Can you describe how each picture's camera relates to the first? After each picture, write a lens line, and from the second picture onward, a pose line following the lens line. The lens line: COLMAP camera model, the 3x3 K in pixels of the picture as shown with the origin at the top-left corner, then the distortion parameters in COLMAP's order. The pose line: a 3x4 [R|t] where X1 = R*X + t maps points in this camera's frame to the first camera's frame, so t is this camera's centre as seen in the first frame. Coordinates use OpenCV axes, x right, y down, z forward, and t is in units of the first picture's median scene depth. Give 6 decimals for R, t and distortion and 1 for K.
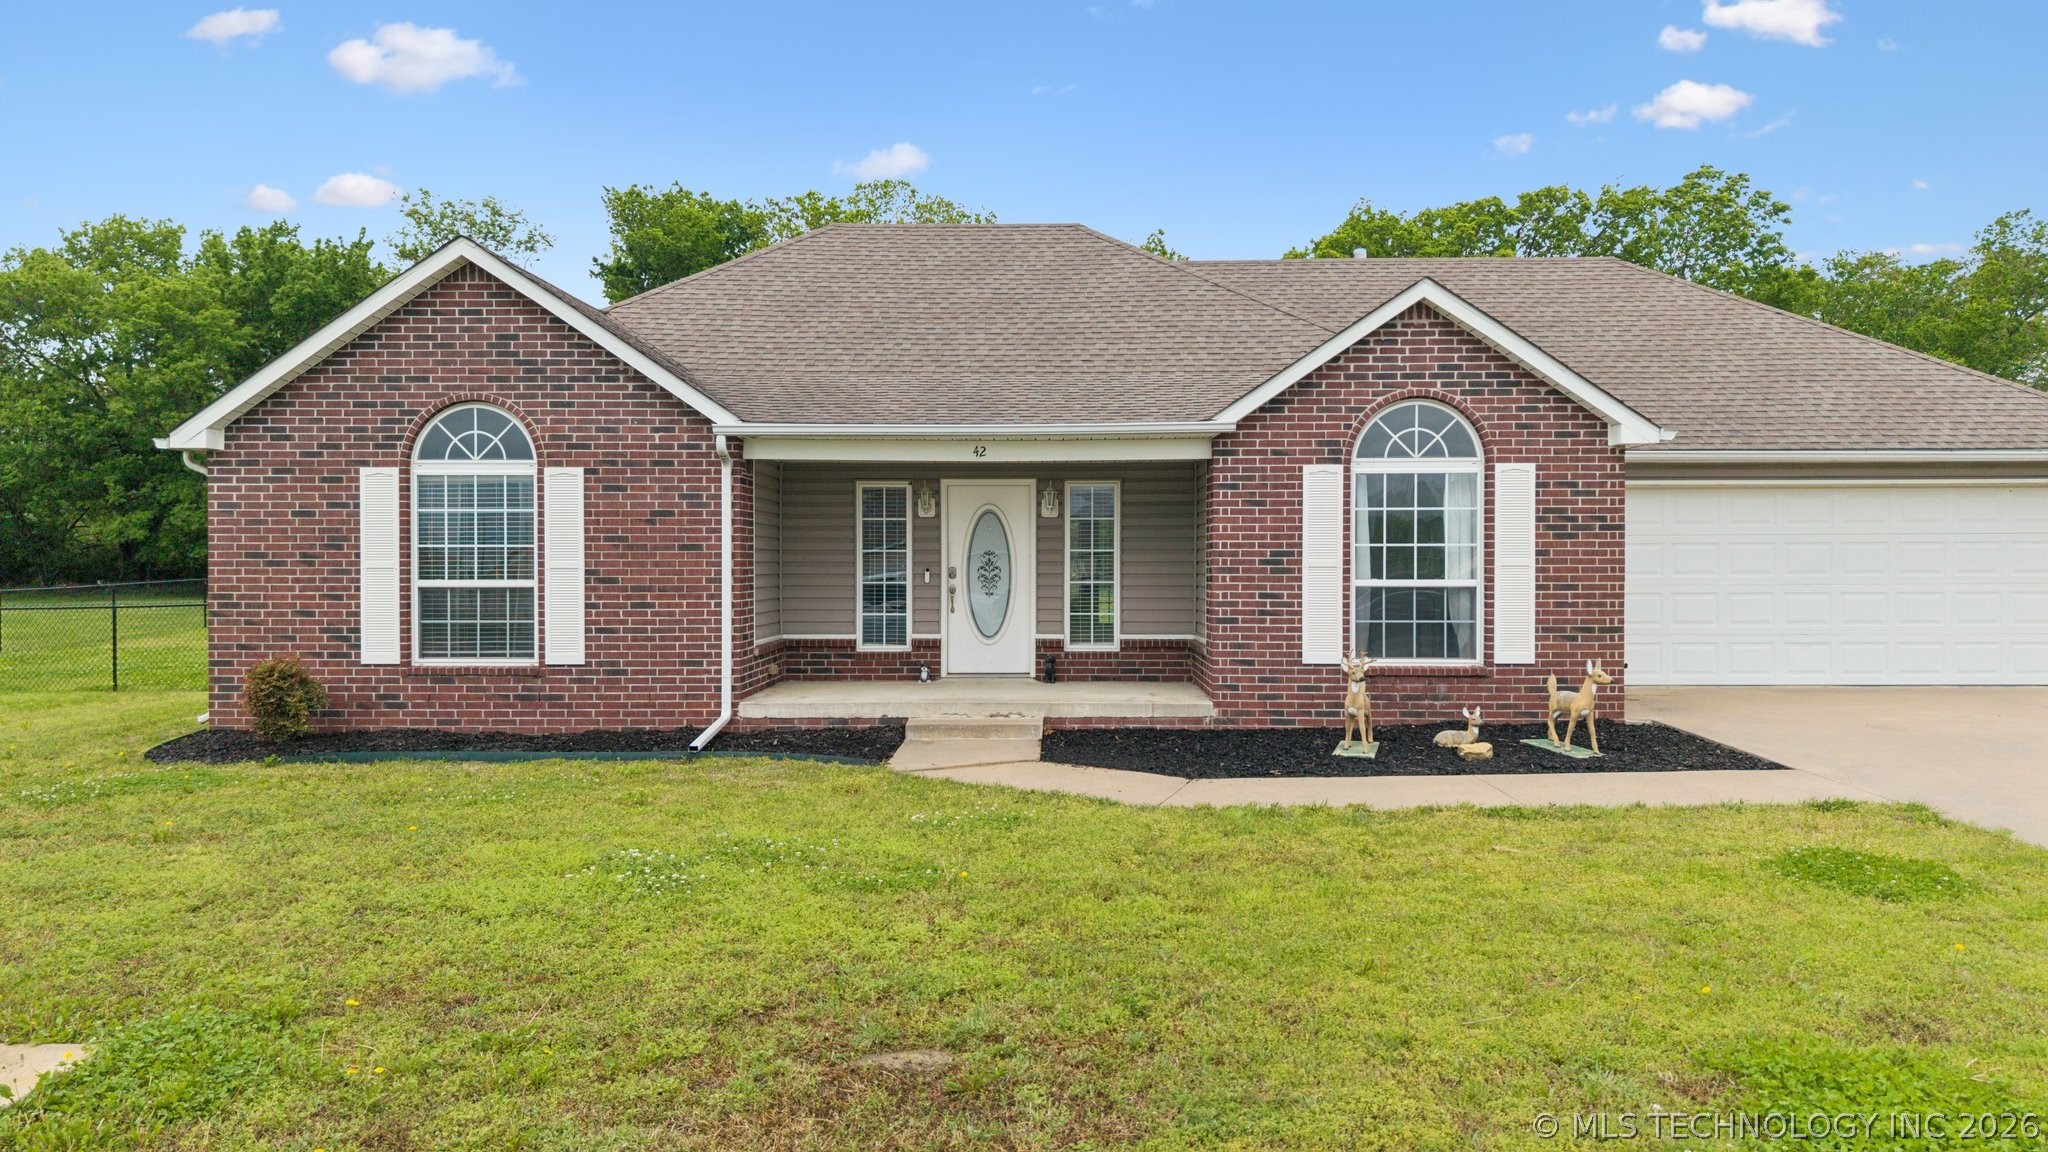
lens RADIAL K [[1436.9, 0, 1024.0], [0, 1436.9, 576.0], [0, 0, 1]] dist [0.038483, -0.004828]
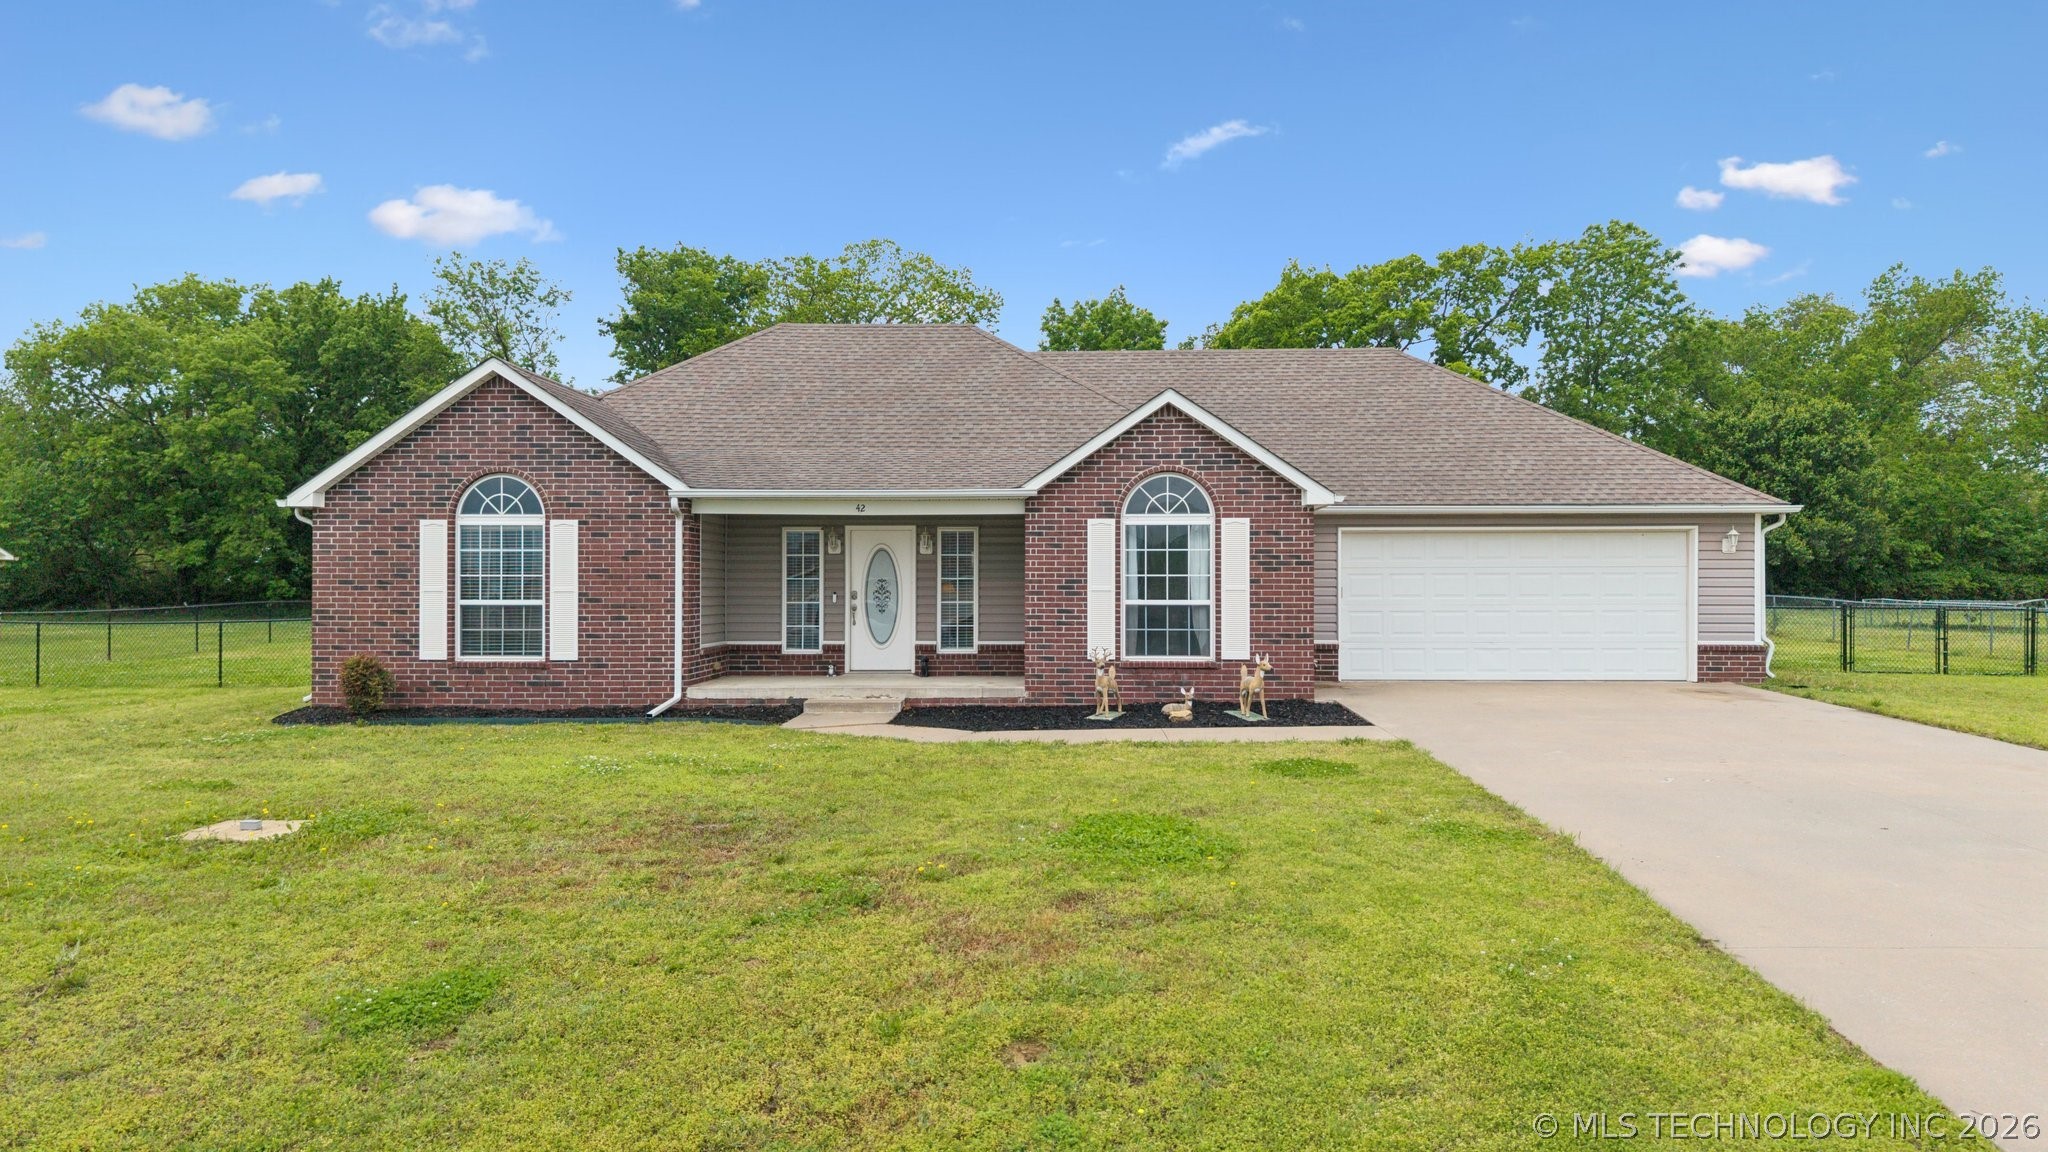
lens RADIAL K [[1388.6, 0, 1024.0], [0, 1388.6, 576.0], [0, 0, 1]] dist [0.029228, -0.033671]
pose [[0.999998, 0.000756, -0.001939, 0.130978], [-0.000790, 0.999849, -0.017361, 0.002575], [0.001925, 0.017362, 0.999847, -0.352073]]
